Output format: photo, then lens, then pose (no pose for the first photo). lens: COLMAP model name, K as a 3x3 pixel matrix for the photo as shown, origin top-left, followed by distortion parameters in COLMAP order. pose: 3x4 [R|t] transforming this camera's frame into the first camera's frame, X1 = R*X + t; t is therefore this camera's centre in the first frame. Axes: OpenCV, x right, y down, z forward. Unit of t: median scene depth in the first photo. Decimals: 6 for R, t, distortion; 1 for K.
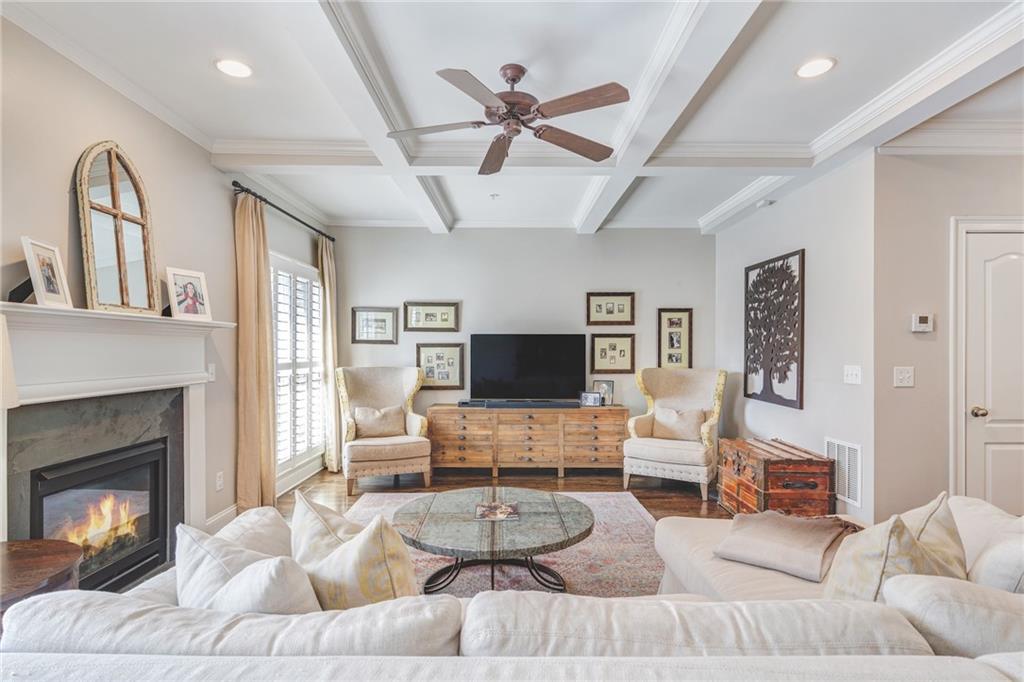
lens RADIAL K [[531.8, 0, 512.0], [0, 531.8, 341.0], [0, 0, 1]] dist [0.000445, -0.000266]
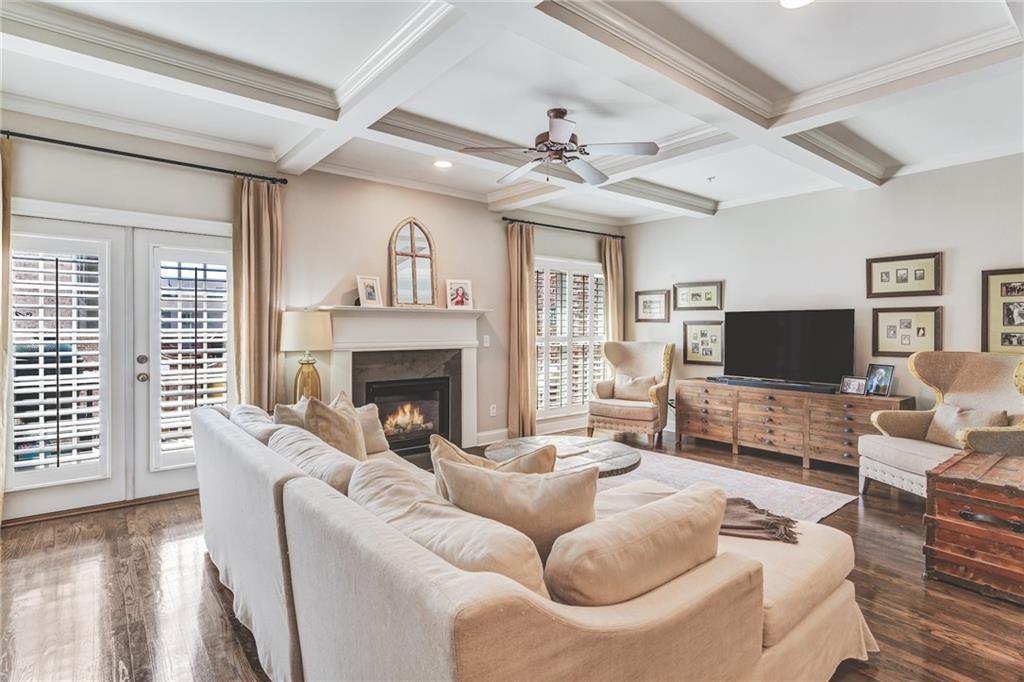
lens RADIAL K [[516.1, 0, 513.3], [0, 516.1, 322.6], [0, 0, 1]] dist [-0.001288, -0.000484]
pose [[0.628844, -0.007314, -0.777497, 0.463590], [0.011439, 0.999935, -0.000155, 0.003034], [0.777448, -0.008797, 0.628886, 0.062230]]
